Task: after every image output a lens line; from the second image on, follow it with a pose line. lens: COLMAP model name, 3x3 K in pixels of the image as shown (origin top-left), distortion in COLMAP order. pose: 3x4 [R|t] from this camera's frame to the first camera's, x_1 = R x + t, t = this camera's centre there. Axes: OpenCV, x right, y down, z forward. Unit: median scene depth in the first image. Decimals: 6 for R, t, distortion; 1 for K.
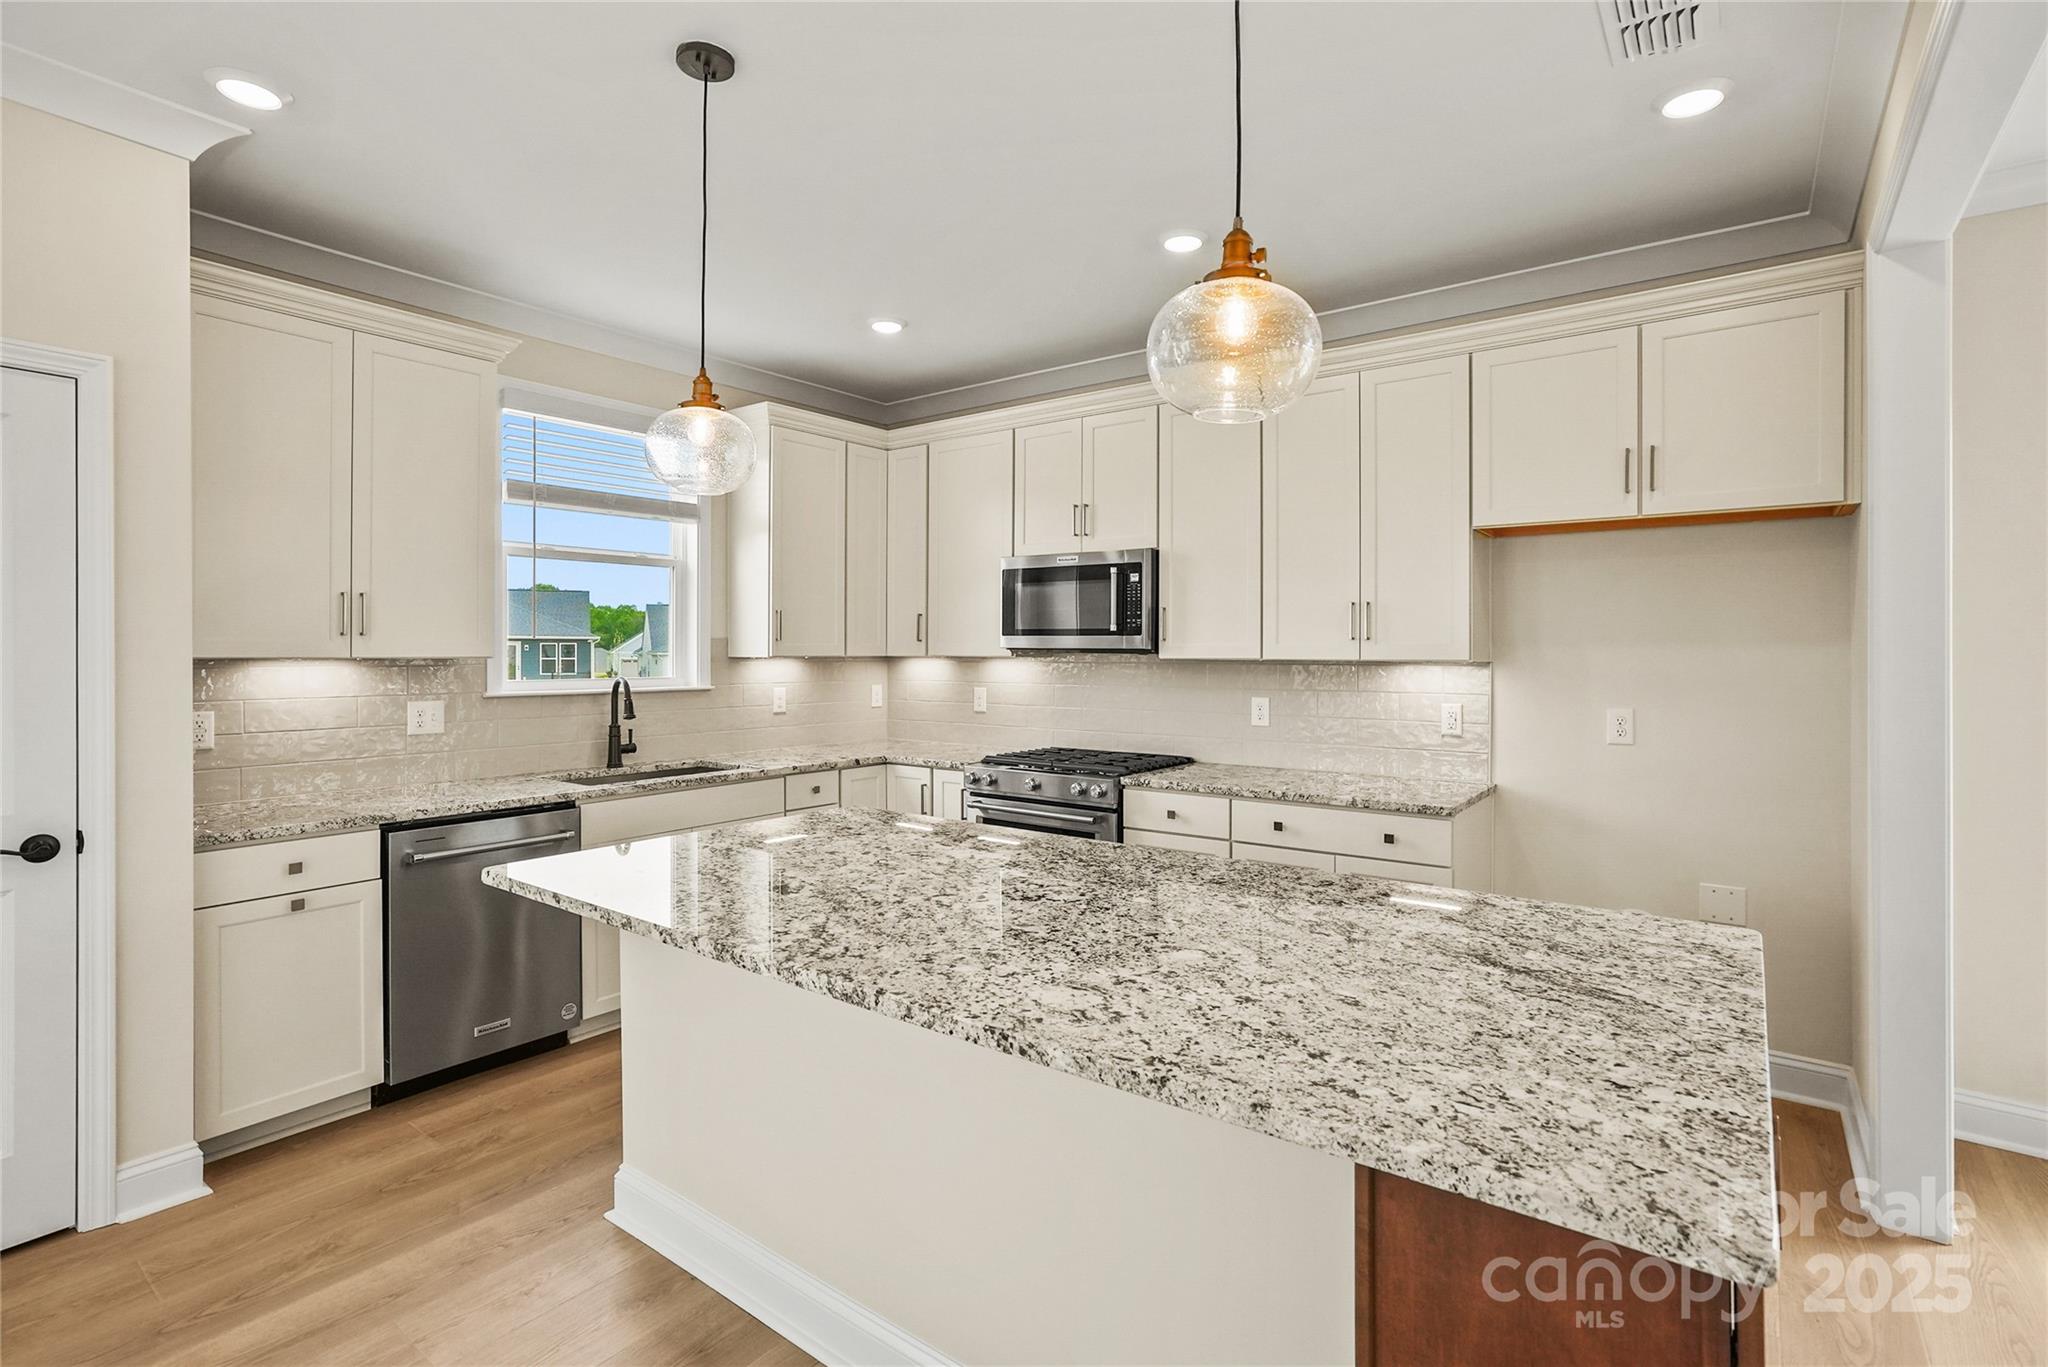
lens RADIAL K [[973.8, 0, 1021.0], [0, 973.8, 652.9], [0, 0, 1]] dist [-0.046134, 0.026750]
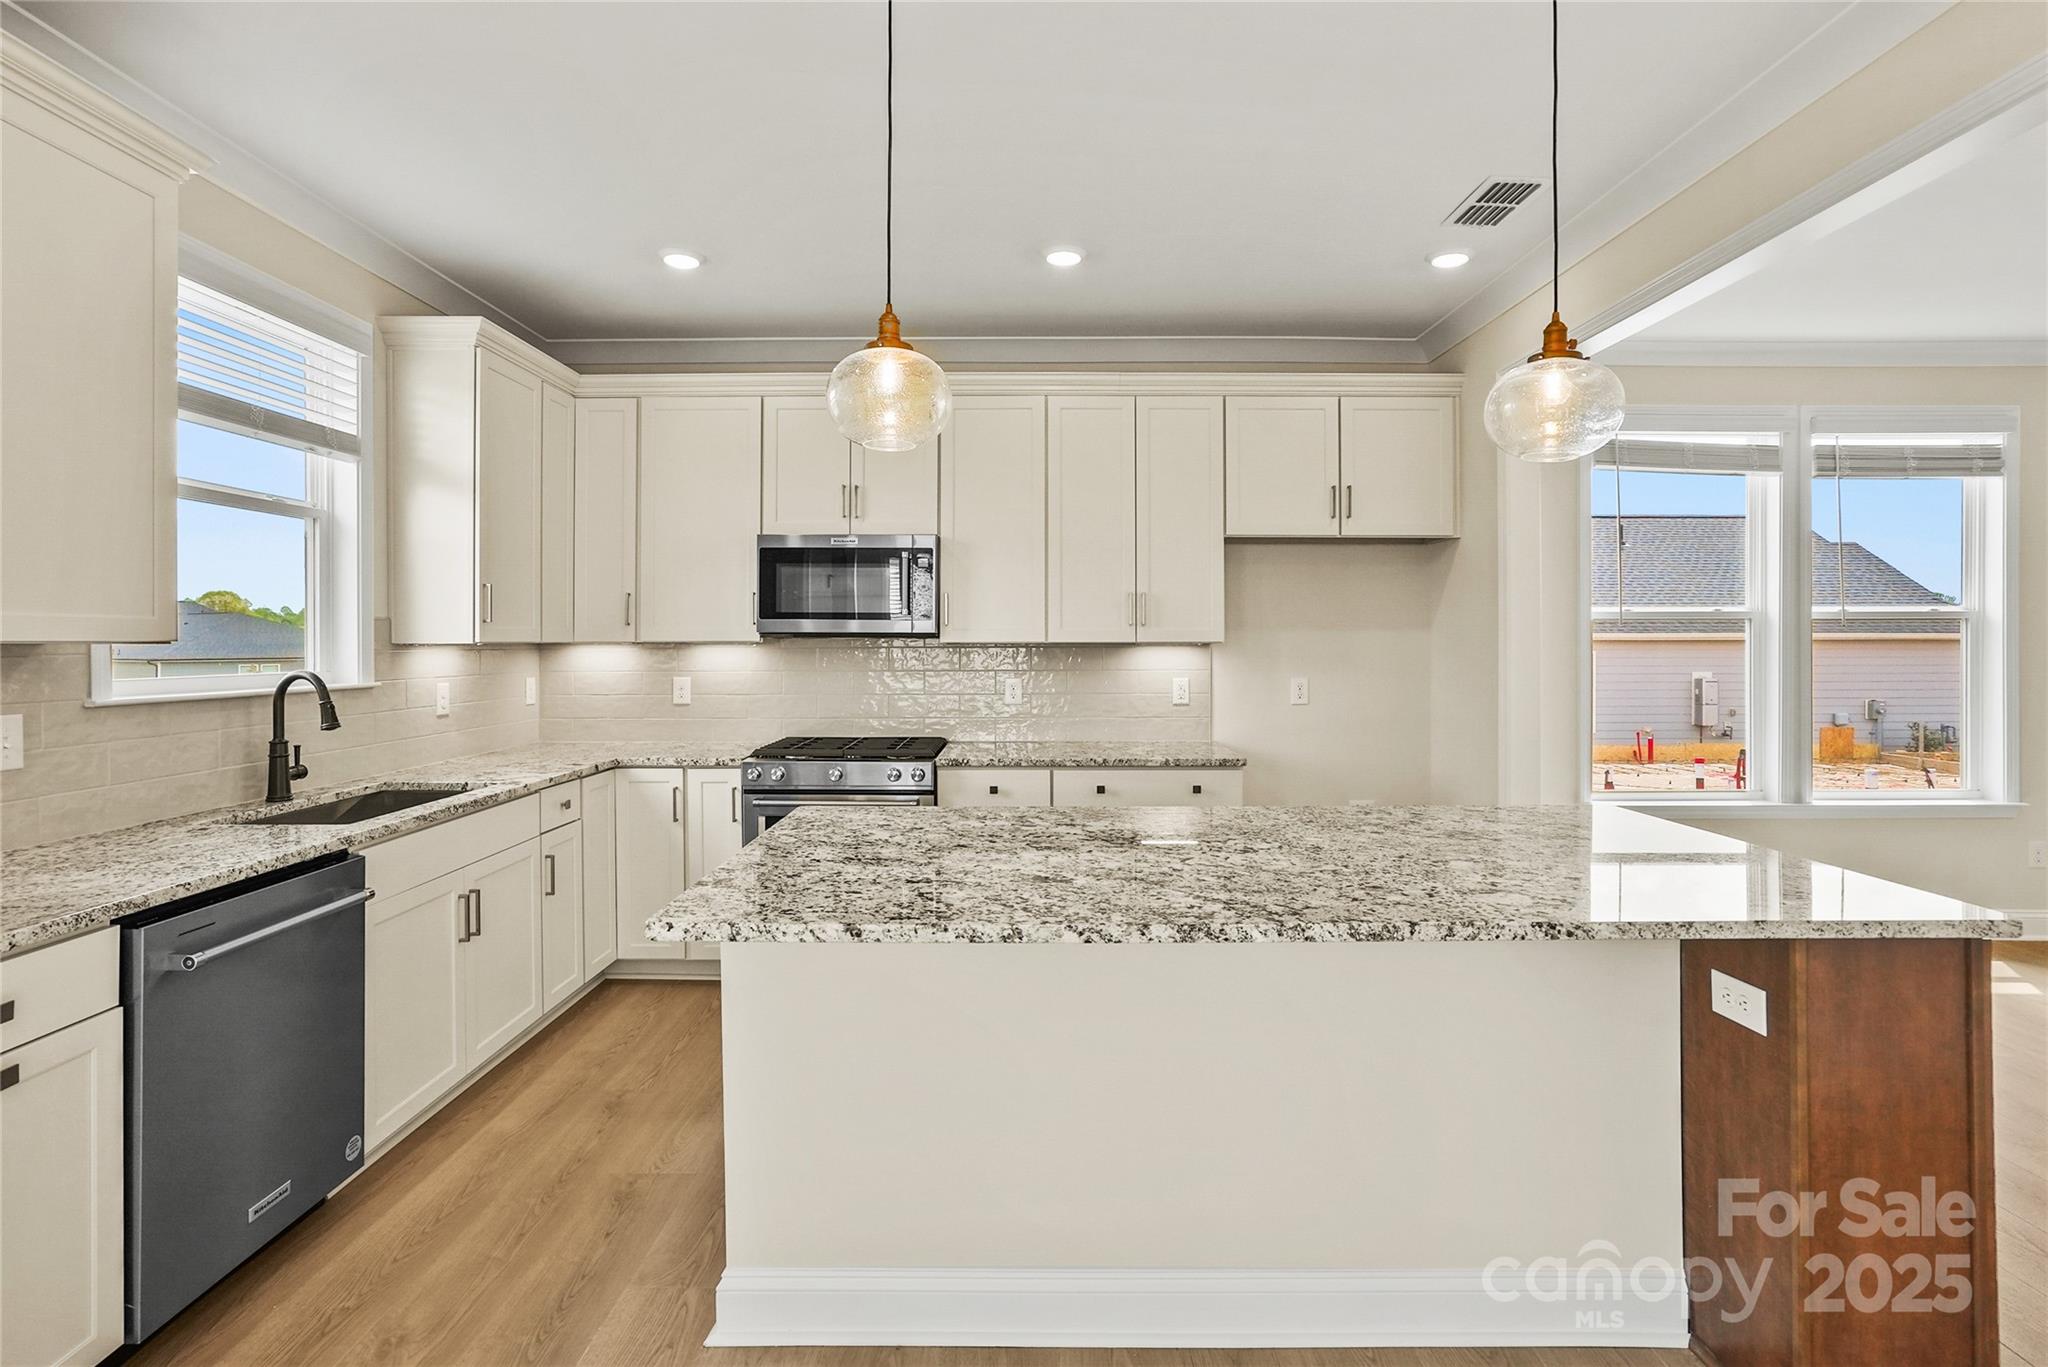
lens RADIAL K [[975.2, 0, 1018.6], [0, 975.2, 645.0], [0, 0, 1]] dist [-0.042277, 0.022405]
pose [[0.798833, -0.004270, 0.601538, -0.432195], [0.003249, 0.999991, 0.002784, 0.005810], [-0.601544, -0.000270, 0.798840, 0.131031]]
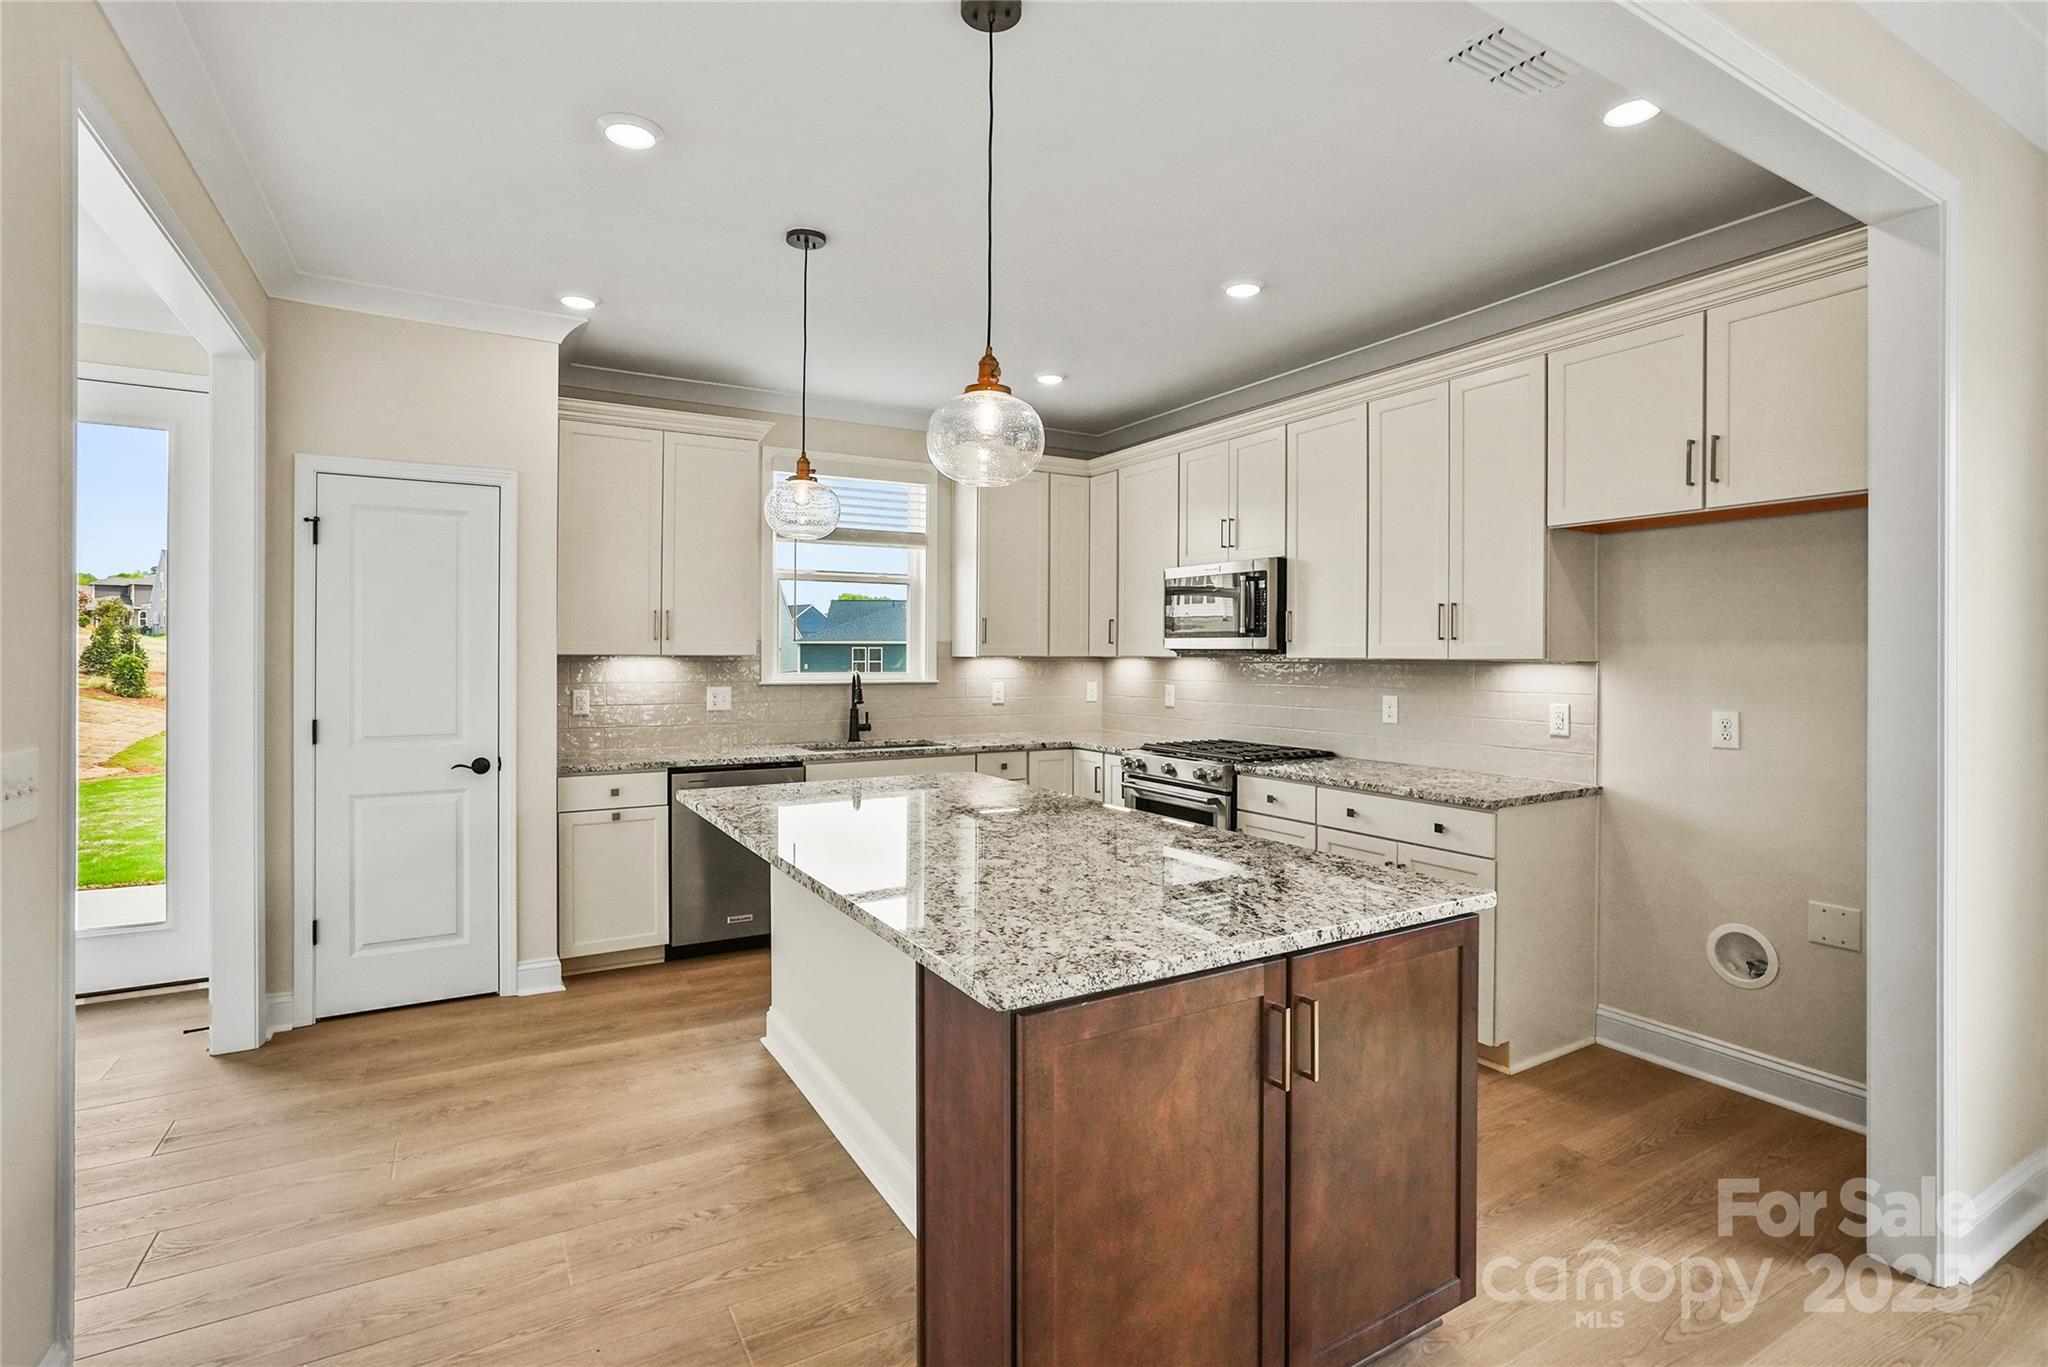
lens RADIAL K [[969.9, 0, 1018.4], [0, 969.9, 655.7], [0, 0, 1]] dist [-0.044565, 0.027043]
pose [[0.922592, 0.001547, -0.385775, 0.295350], [-0.002518, 0.999995, -0.002012, 0.006141], [0.385769, 0.002827, 0.922591, -0.116334]]
